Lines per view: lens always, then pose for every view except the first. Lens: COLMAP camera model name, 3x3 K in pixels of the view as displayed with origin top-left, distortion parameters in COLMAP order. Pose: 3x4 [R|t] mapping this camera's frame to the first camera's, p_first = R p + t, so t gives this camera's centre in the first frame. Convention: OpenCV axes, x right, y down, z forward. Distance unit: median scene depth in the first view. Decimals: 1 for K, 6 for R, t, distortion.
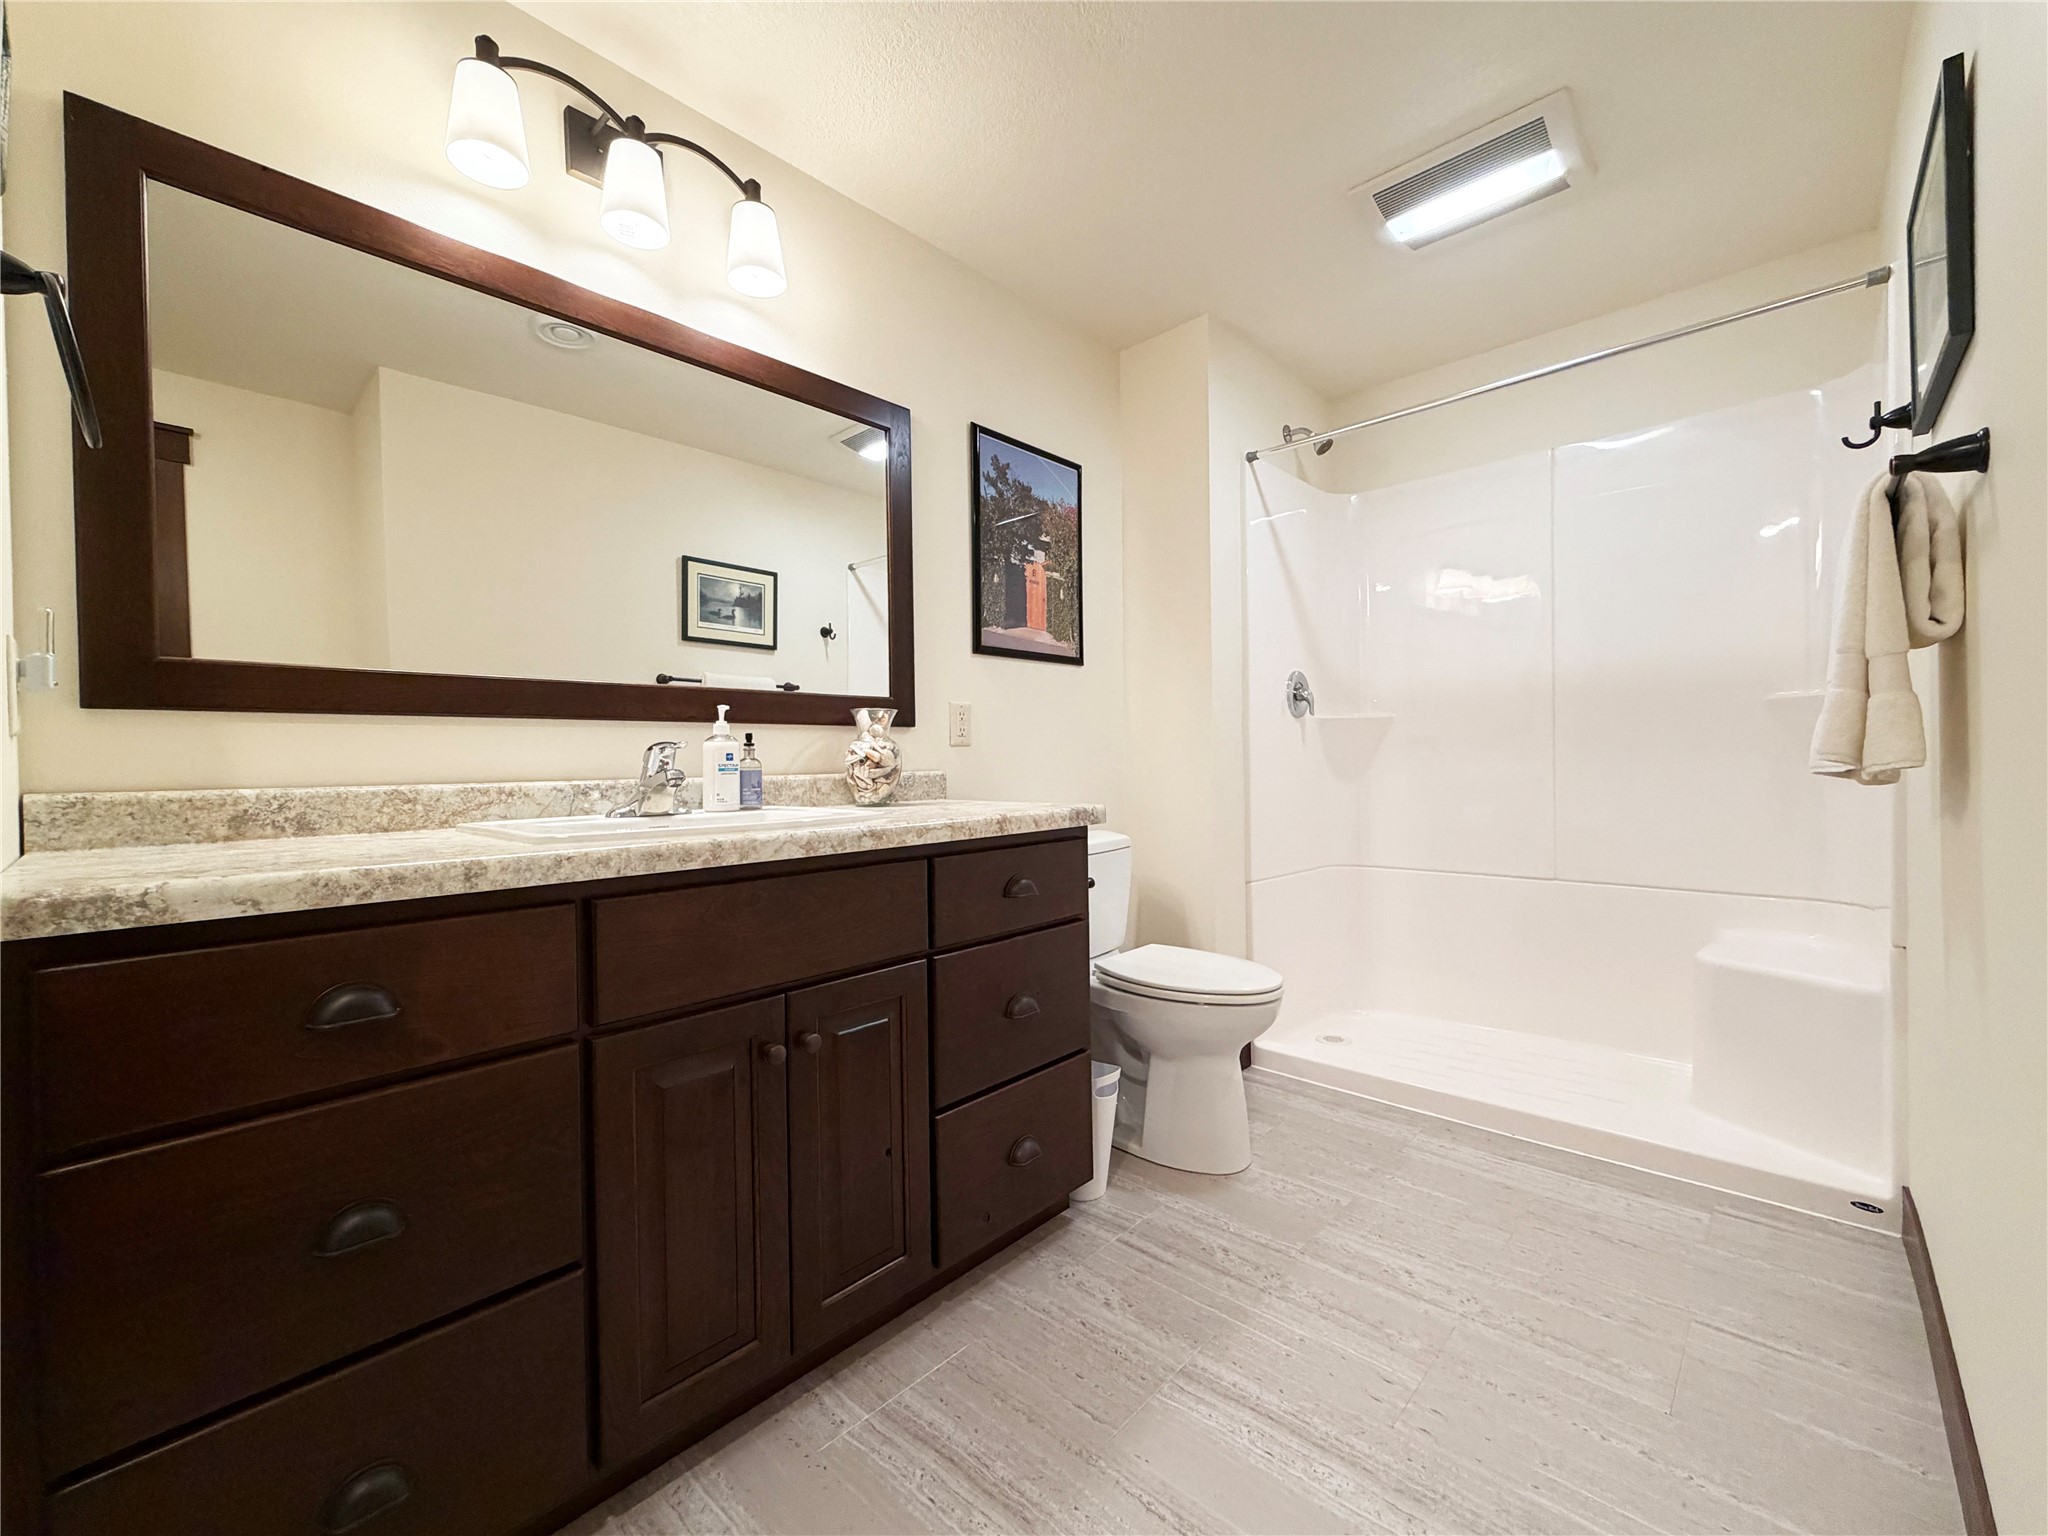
lens RADIAL K [[838.7, 0, 1023.2], [0, 838.7, 771.3], [0, 0, 1]] dist [-0.000060, 0.000045]
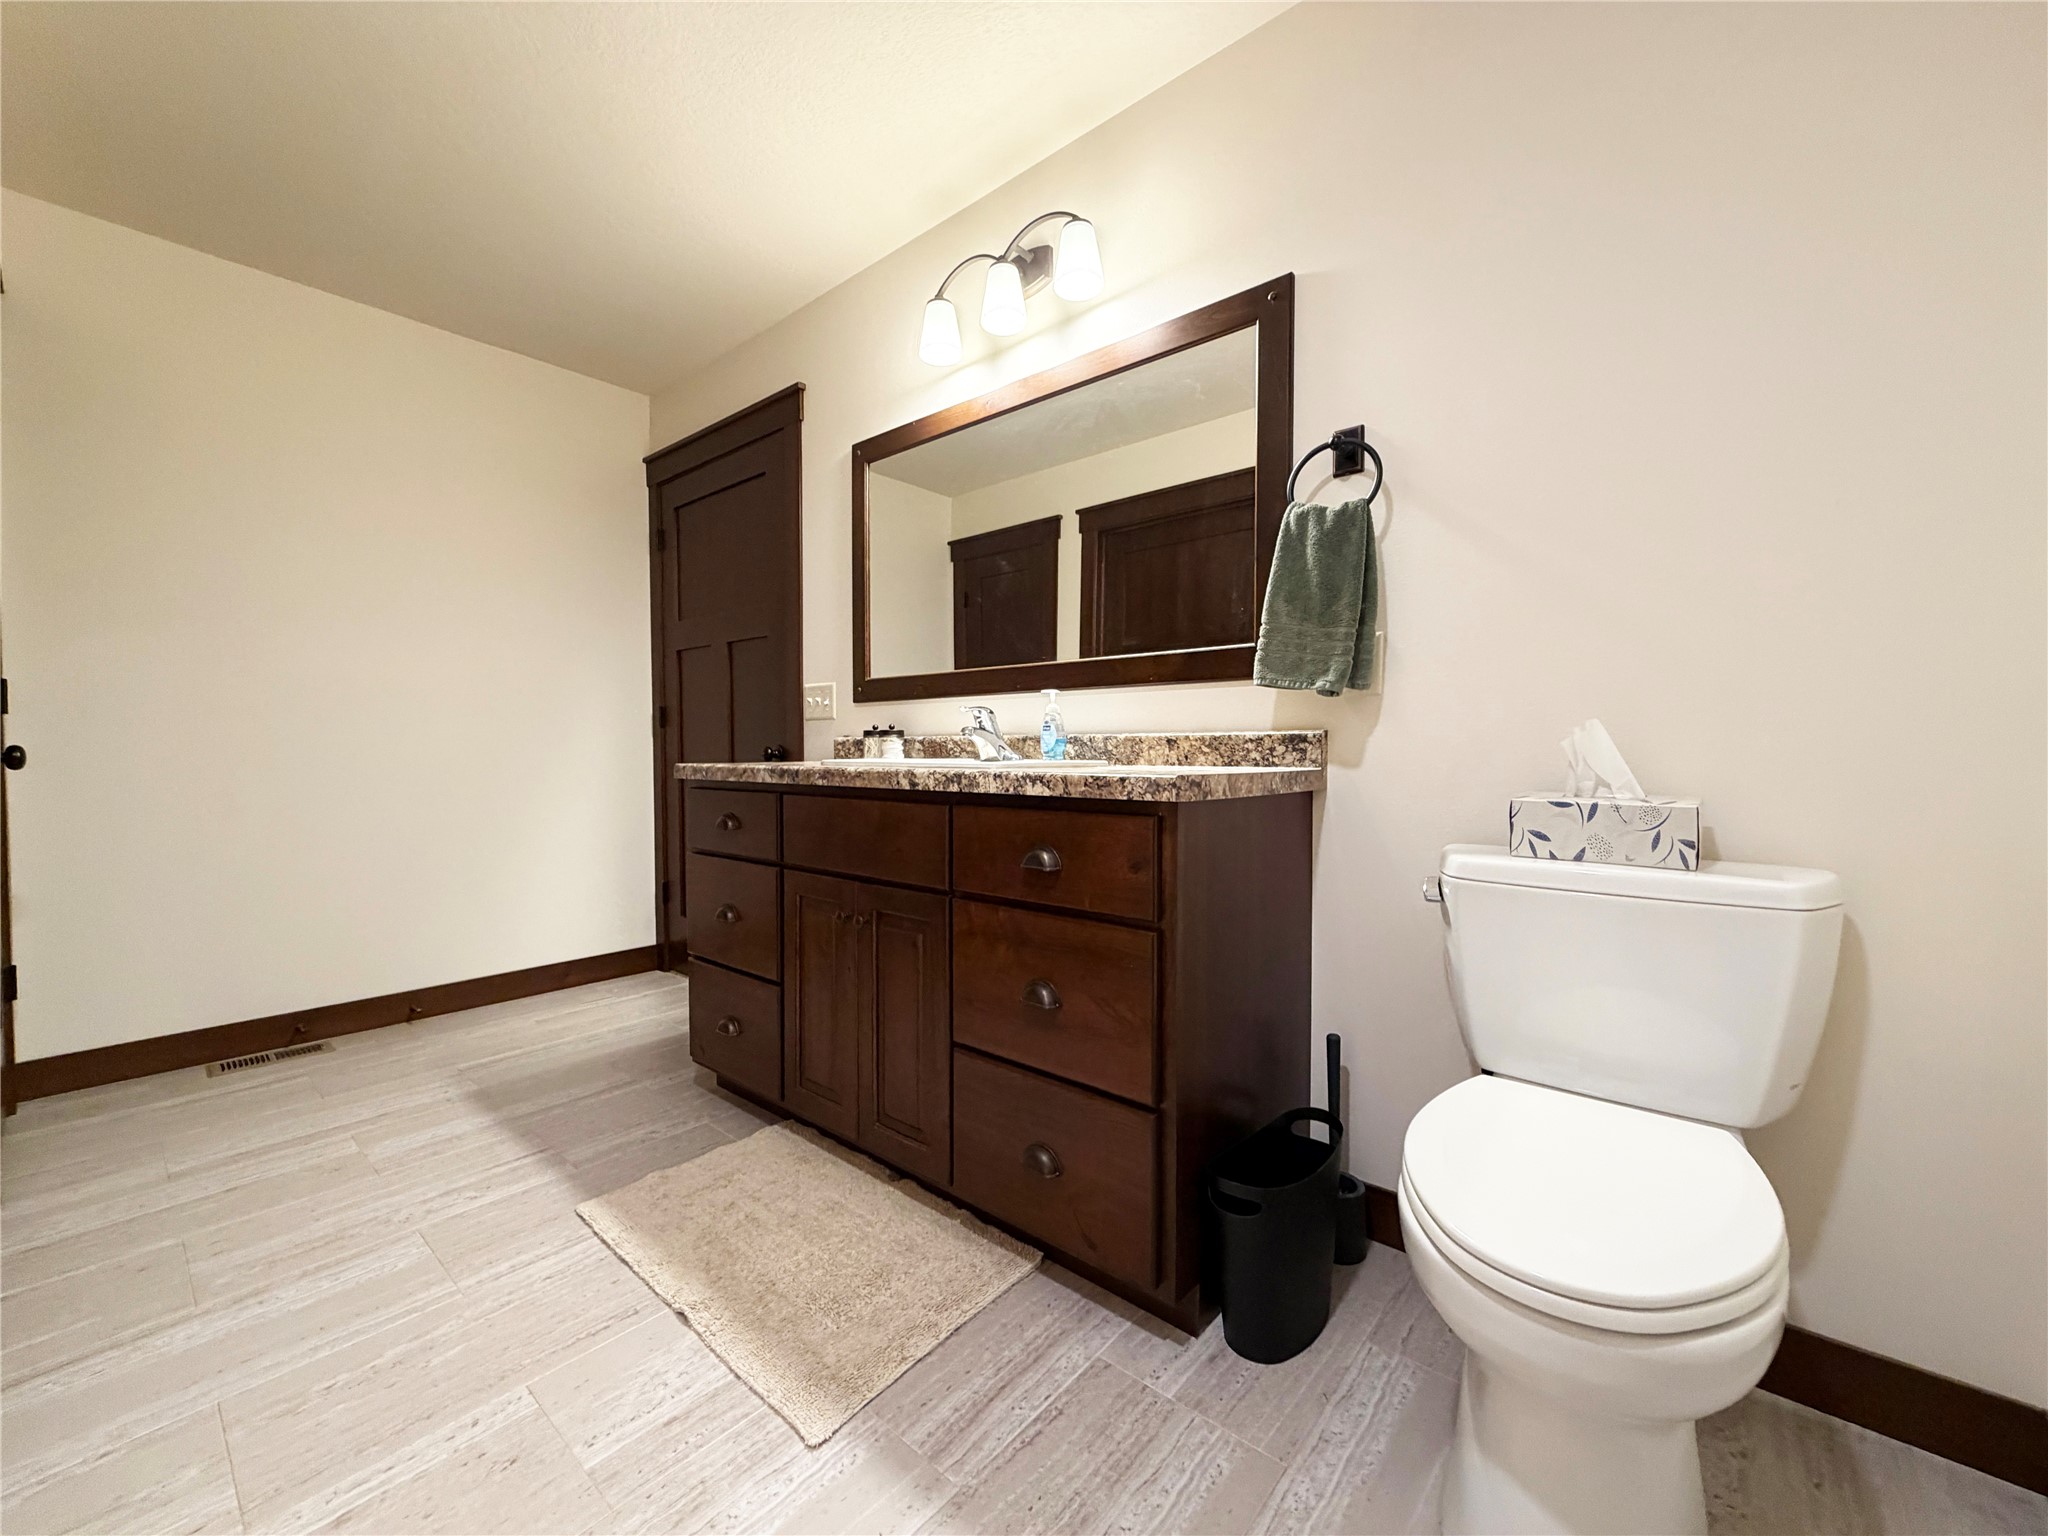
lens RADIAL K [[816.8, 0, 1019.5], [0, 816.8, 770.7], [0, 0, 1]] dist [0.000944, -0.000827]
pose [[0.039617, 0.051519, -0.997886, 1.196114], [-0.000199, 0.998670, 0.051552, -0.000038], [0.999215, -0.001843, 0.039575, 1.320372]]
